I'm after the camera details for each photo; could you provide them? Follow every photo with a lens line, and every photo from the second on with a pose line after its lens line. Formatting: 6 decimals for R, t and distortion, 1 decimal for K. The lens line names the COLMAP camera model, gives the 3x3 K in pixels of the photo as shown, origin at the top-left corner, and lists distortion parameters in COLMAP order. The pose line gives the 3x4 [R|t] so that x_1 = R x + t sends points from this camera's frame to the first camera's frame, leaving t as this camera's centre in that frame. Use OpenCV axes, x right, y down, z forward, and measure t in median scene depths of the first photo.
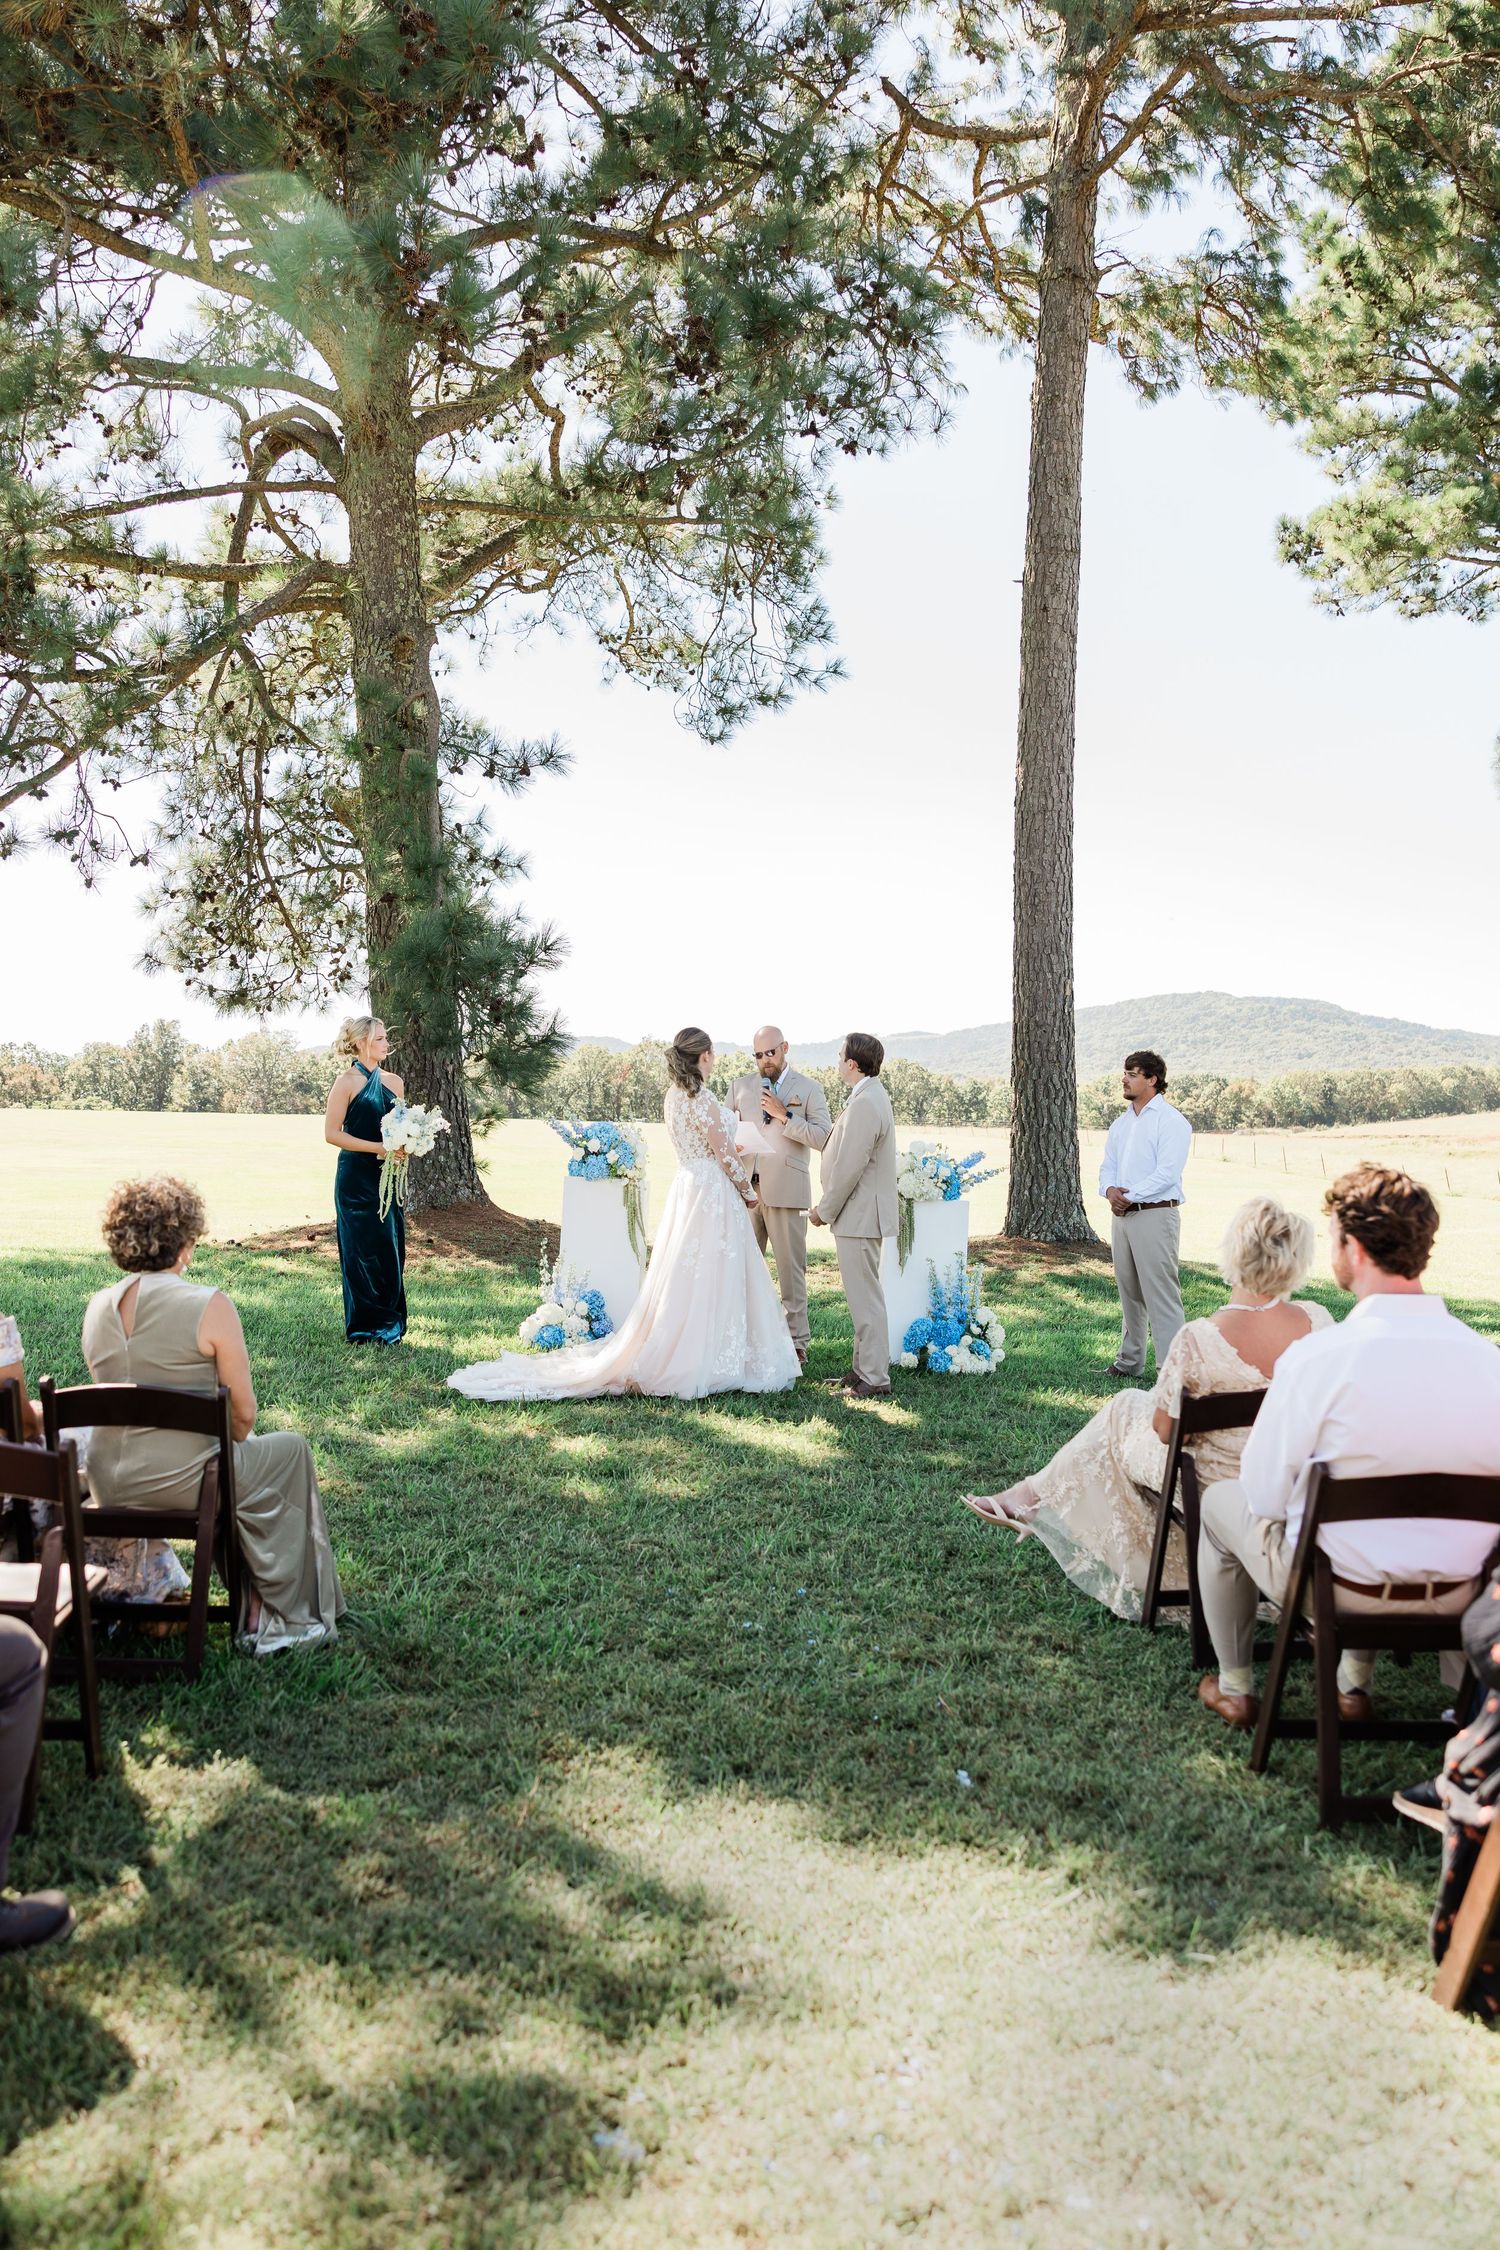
lens RADIAL K [[1765.8, 0, 738.9], [0, 1765.8, 1124.1], [0, 0, 1]] dist [0.002193, -0.003867]
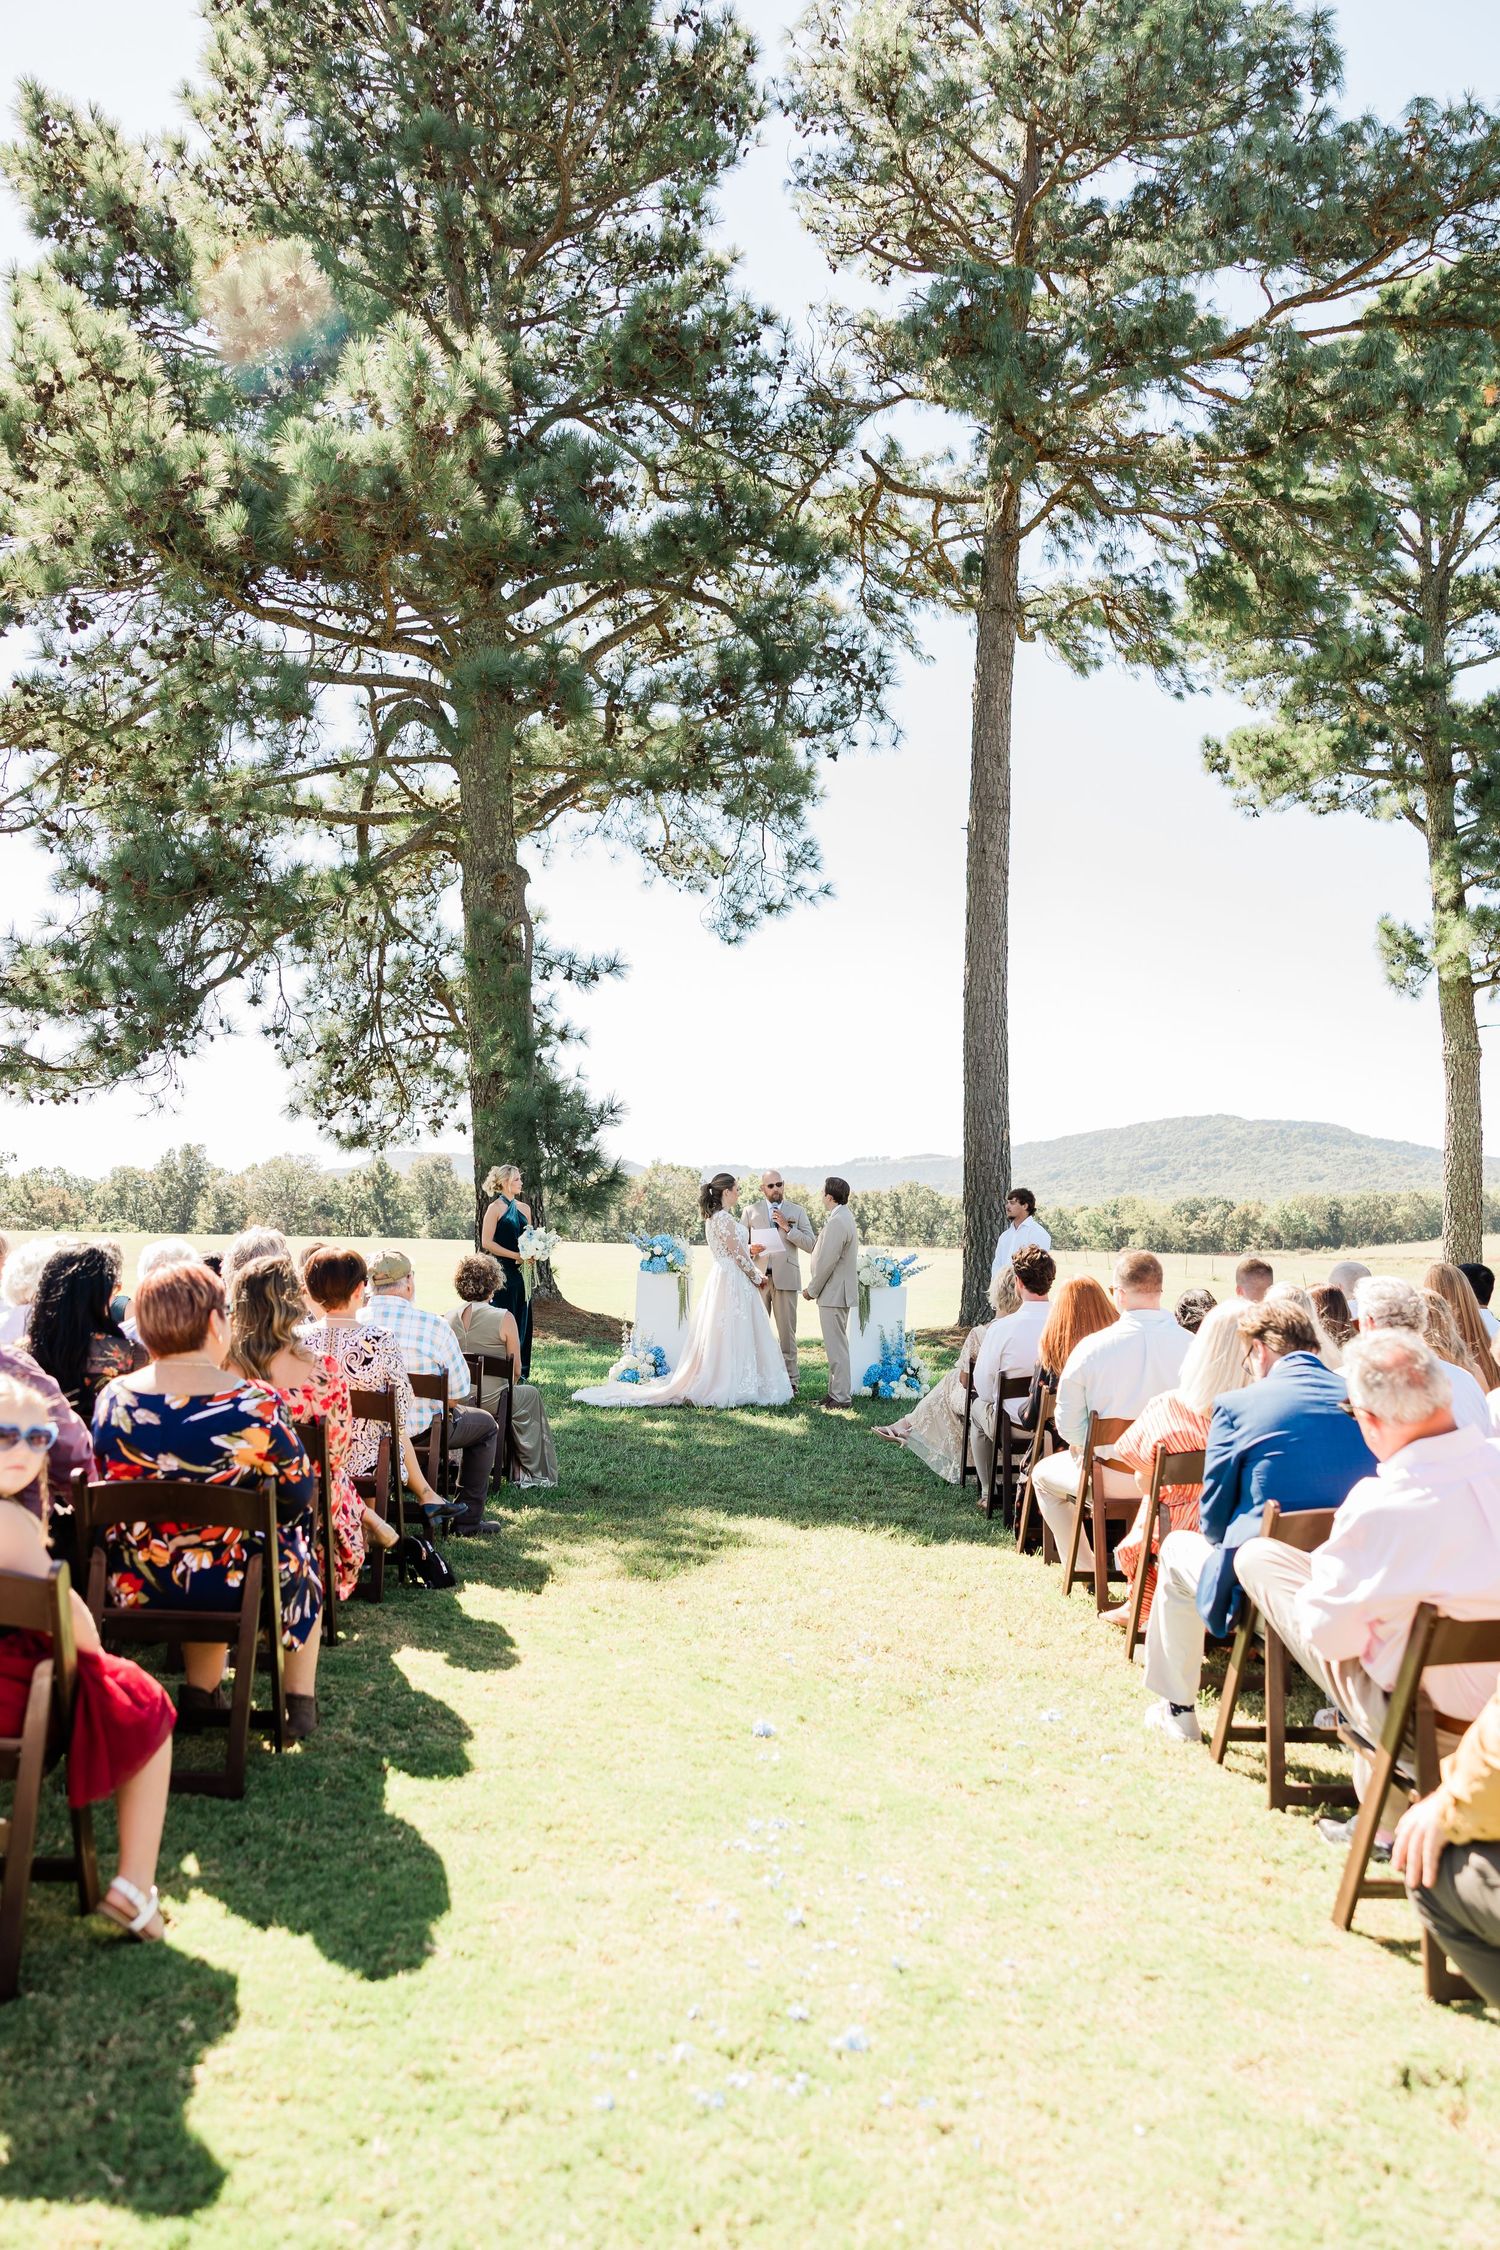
lens RADIAL K [[1765.8, 0, 738.9], [0, 1765.8, 1124.1], [0, 0, 1]] dist [0.002193, -0.003867]
pose [[0.999973, 0.000389, -0.007307, -0.001337], [-0.000893, 0.997608, -0.069114, 0.005396], [0.007263, 0.069118, 0.997582, -0.310564]]
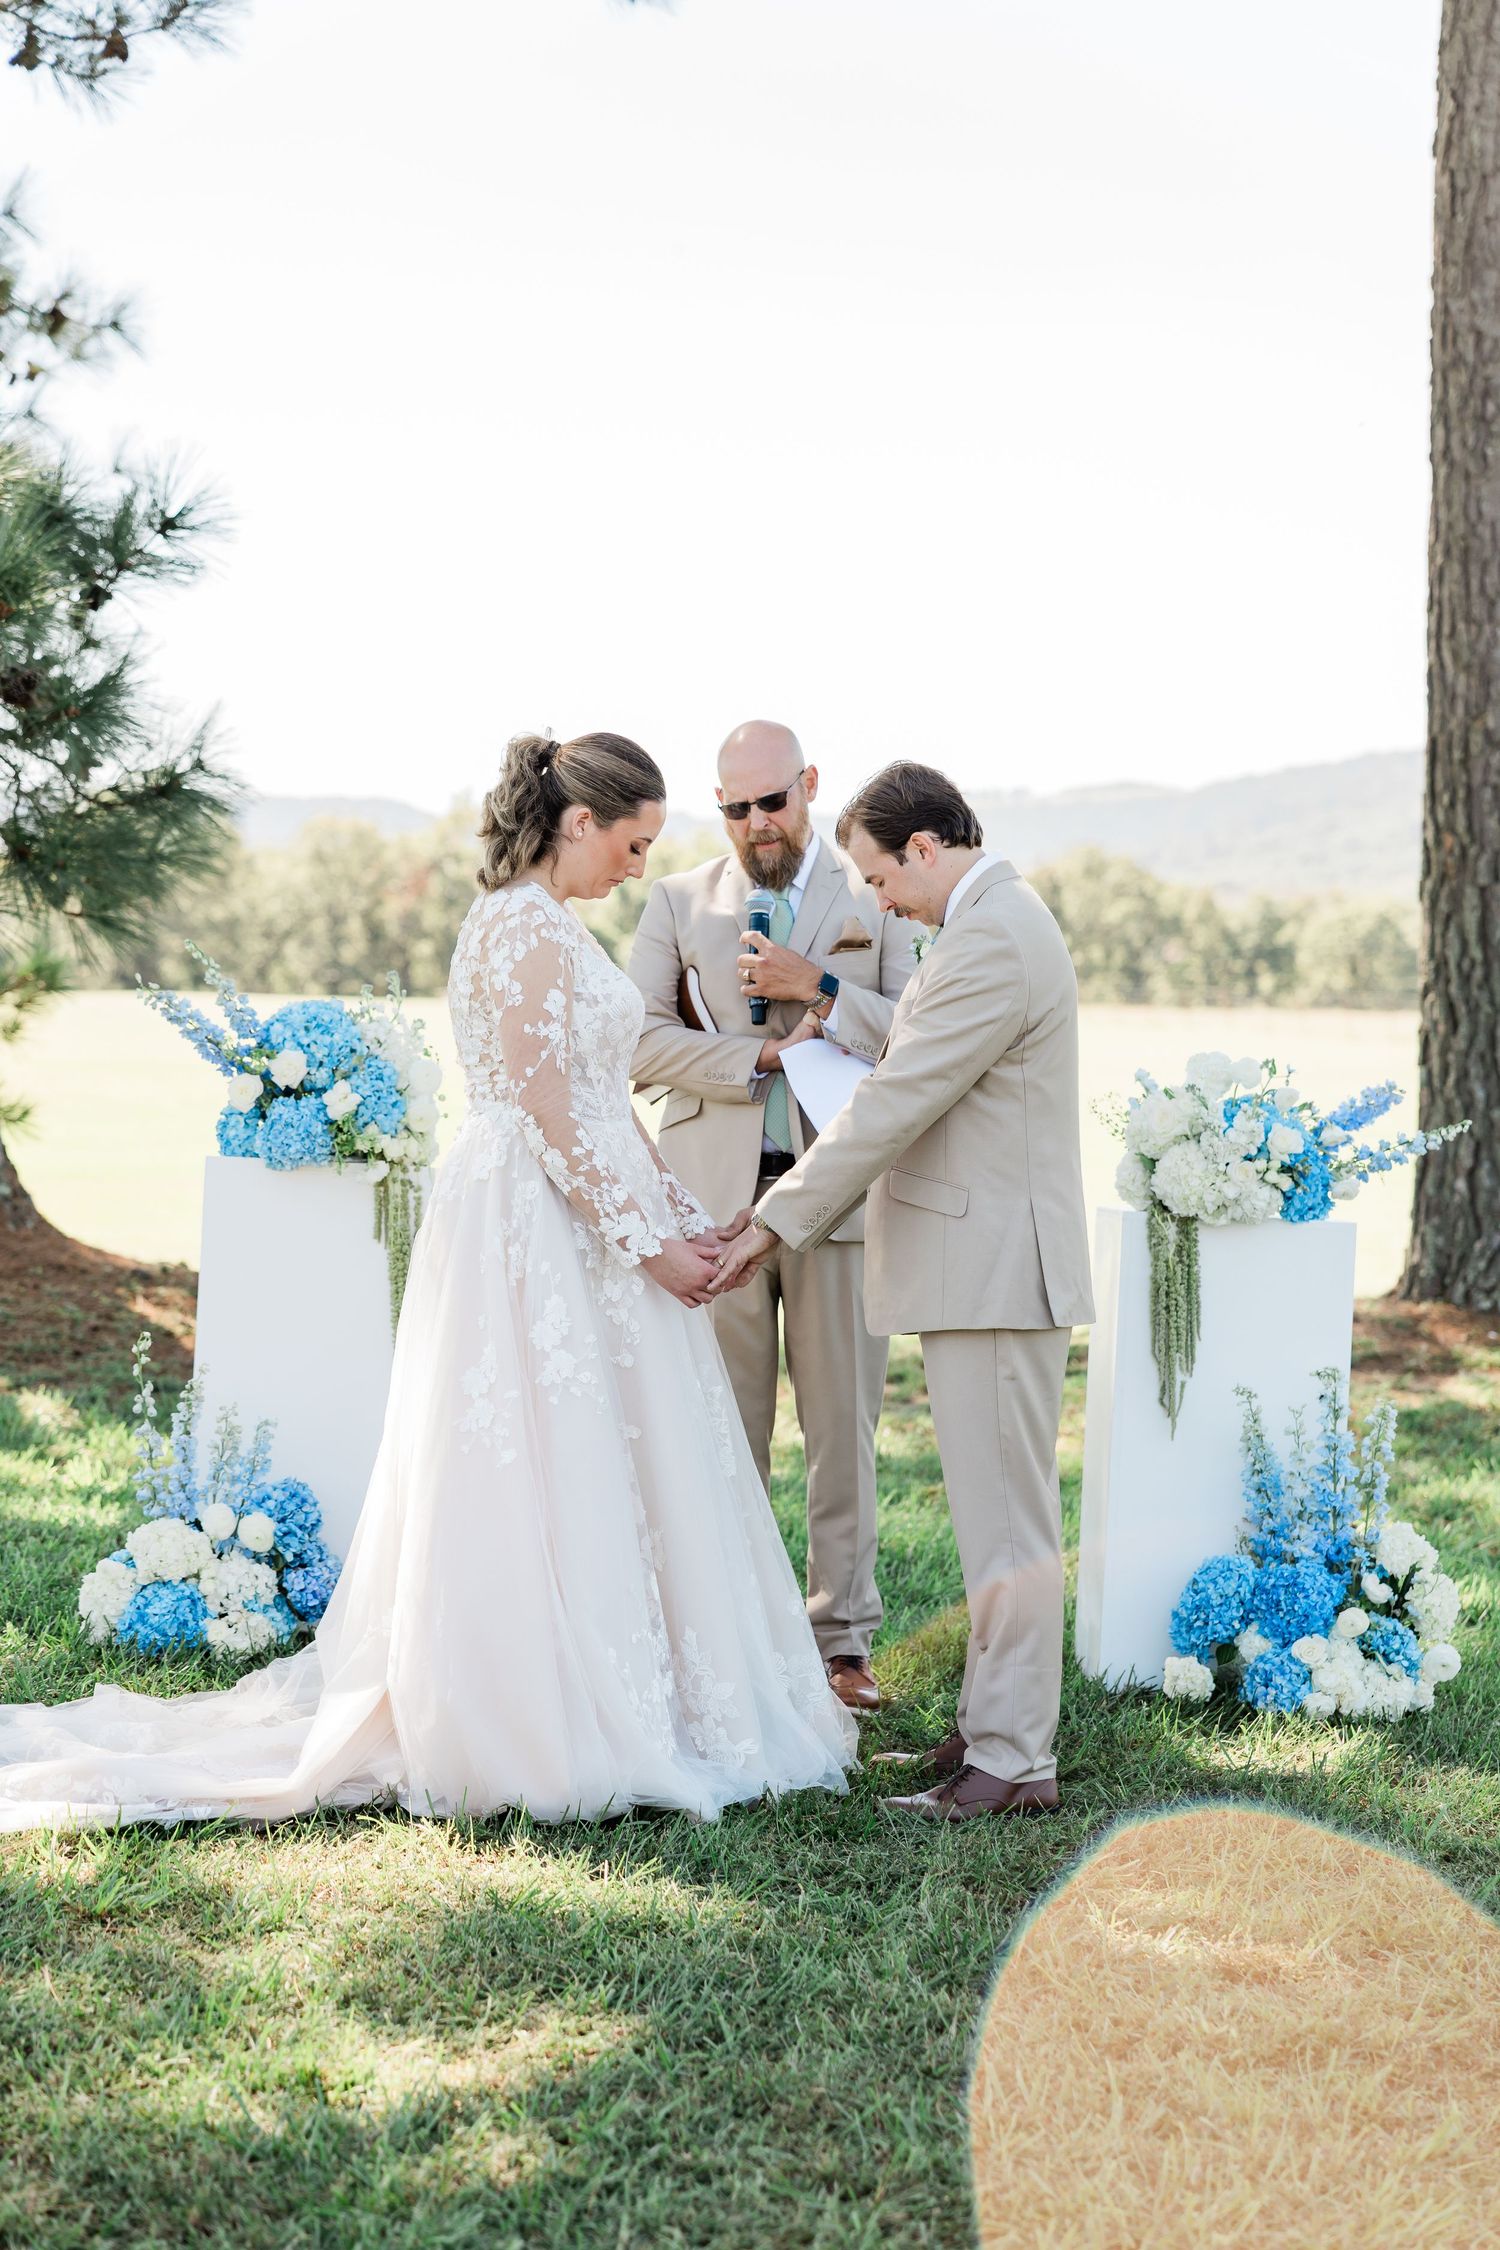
lens RADIAL K [[4256.7, 0, 747.6], [0, 4256.7, 1116.4], [0, 0, 1]] dist [0.047958, -0.267212]
pose [[0.999927, -0.002997, 0.011747, -0.000509], [0.002688, 0.999652, 0.026243, -0.000234], [-0.011821, -0.026210, 0.999587, 0.091641]]
